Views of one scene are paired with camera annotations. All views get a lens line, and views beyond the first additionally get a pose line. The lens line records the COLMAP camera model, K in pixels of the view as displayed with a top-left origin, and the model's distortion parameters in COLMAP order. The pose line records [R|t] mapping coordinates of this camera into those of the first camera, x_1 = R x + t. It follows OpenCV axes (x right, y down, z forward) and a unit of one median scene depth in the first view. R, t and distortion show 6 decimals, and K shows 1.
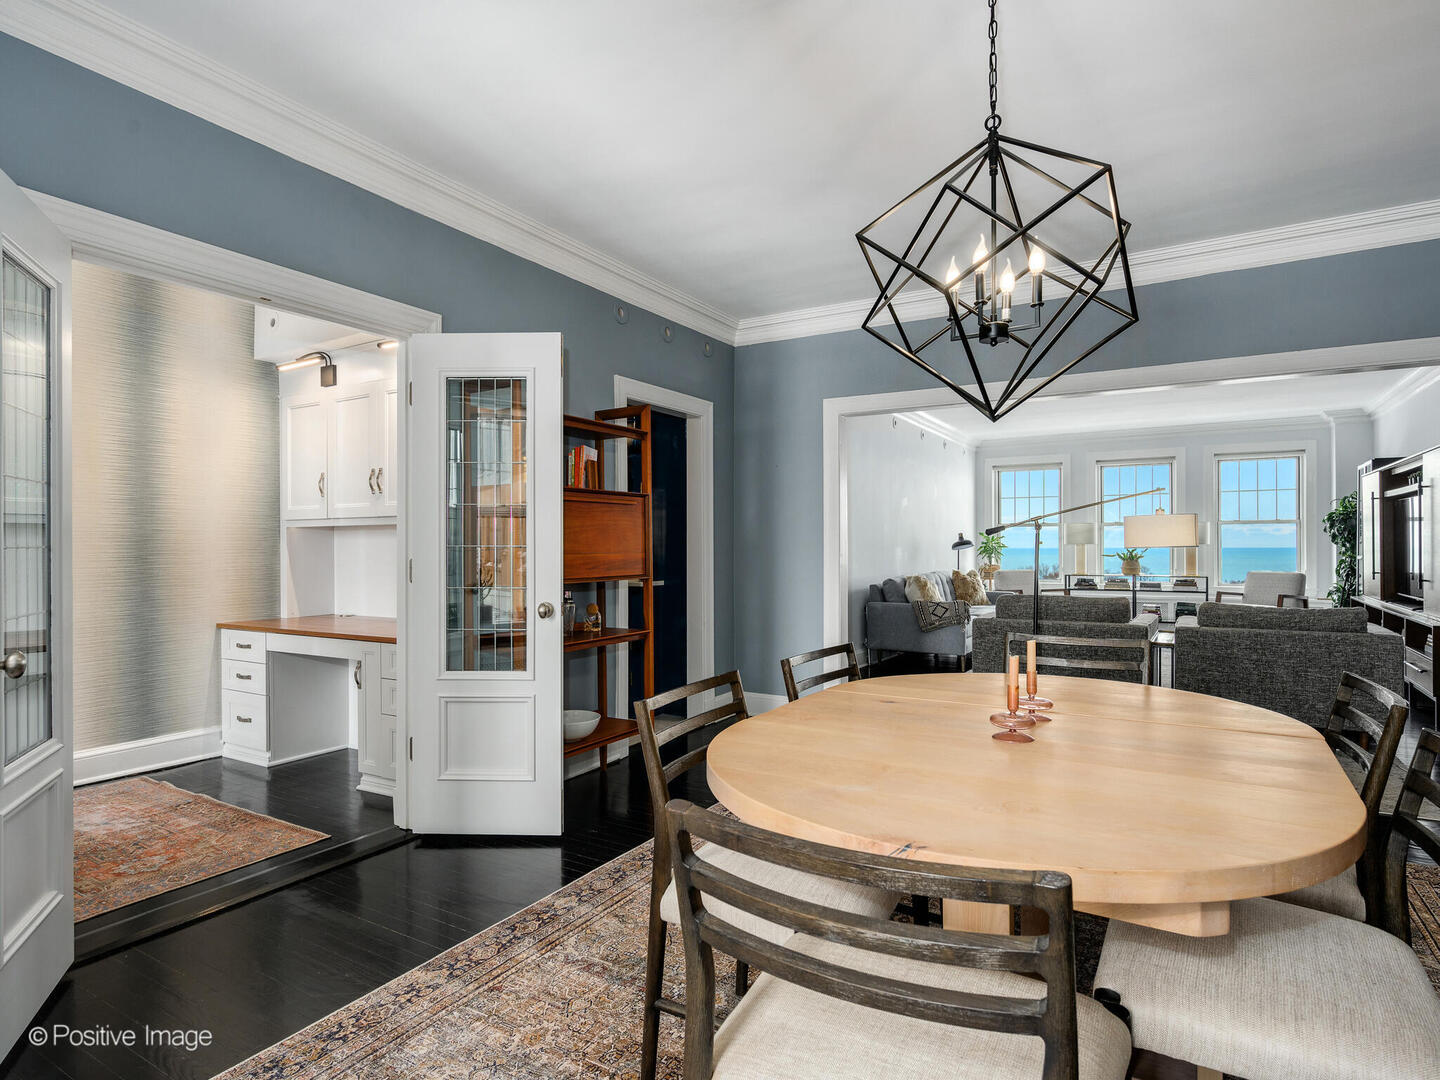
lens RADIAL K [[788.7, 0, 713.2], [0, 788.7, 542.5], [0, 0, 1]] dist [0.003276, -0.000732]
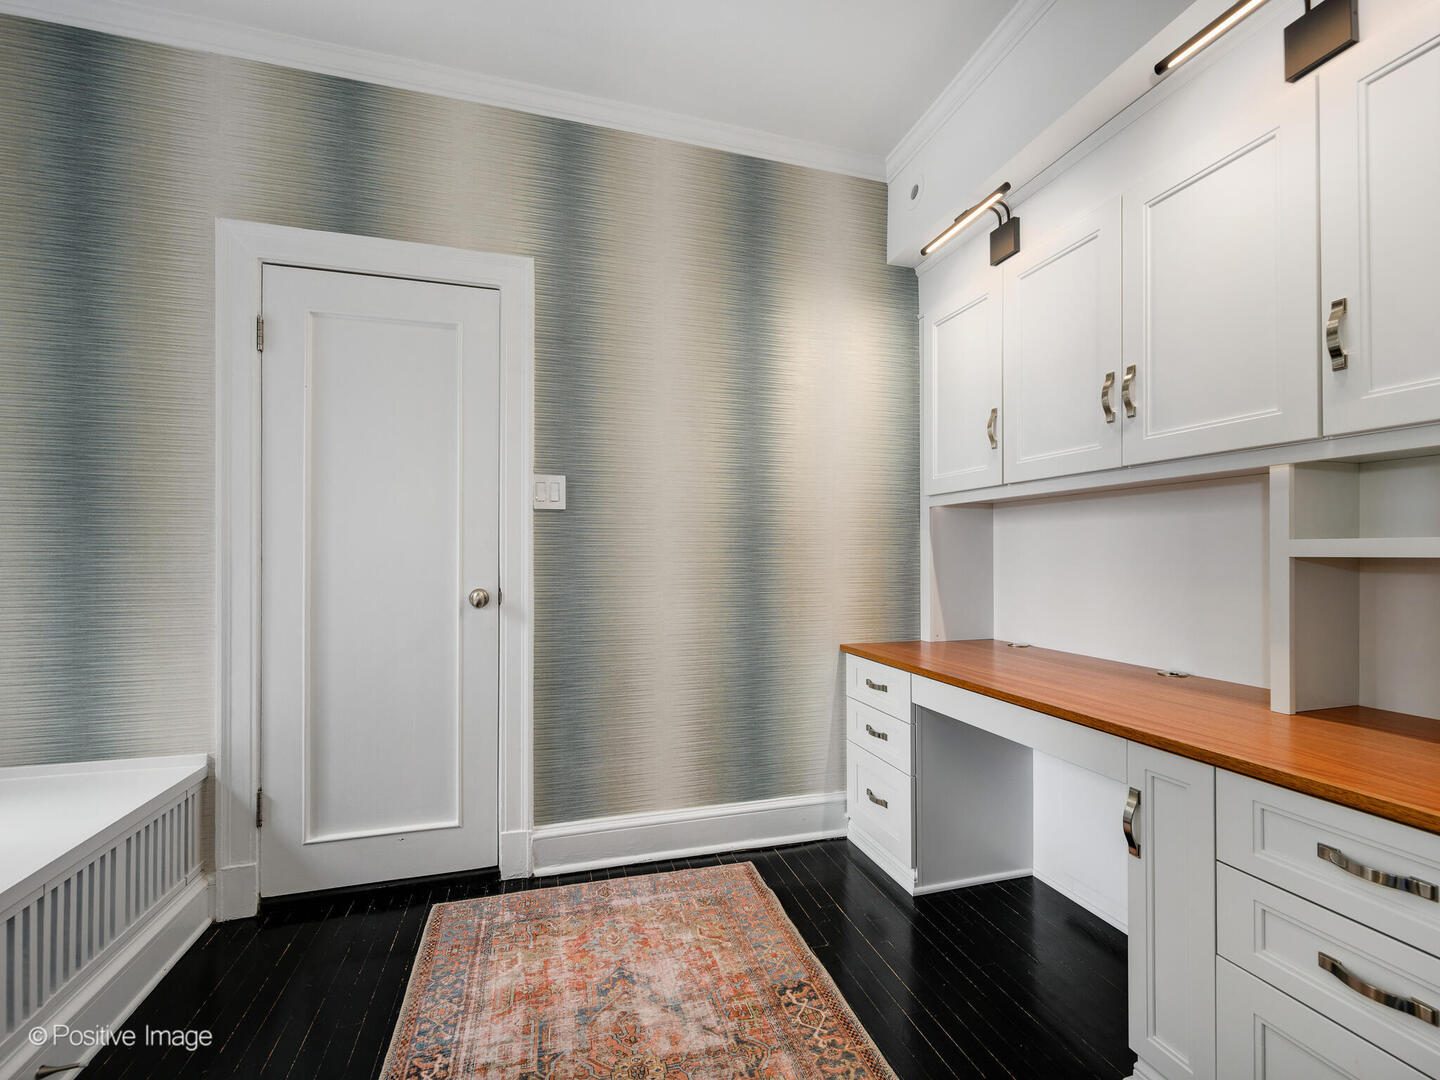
lens RADIAL K [[630.5, 0, 717.8], [0, 630.5, 545.2], [0, 0, 1]] dist [-0.001296, -0.000586]
pose [[0.734825, -0.003380, -0.678249, -0.335371], [-0.001321, 0.999979, -0.006415, 0.018598], [0.678256, 0.005609, 0.734805, 0.525033]]
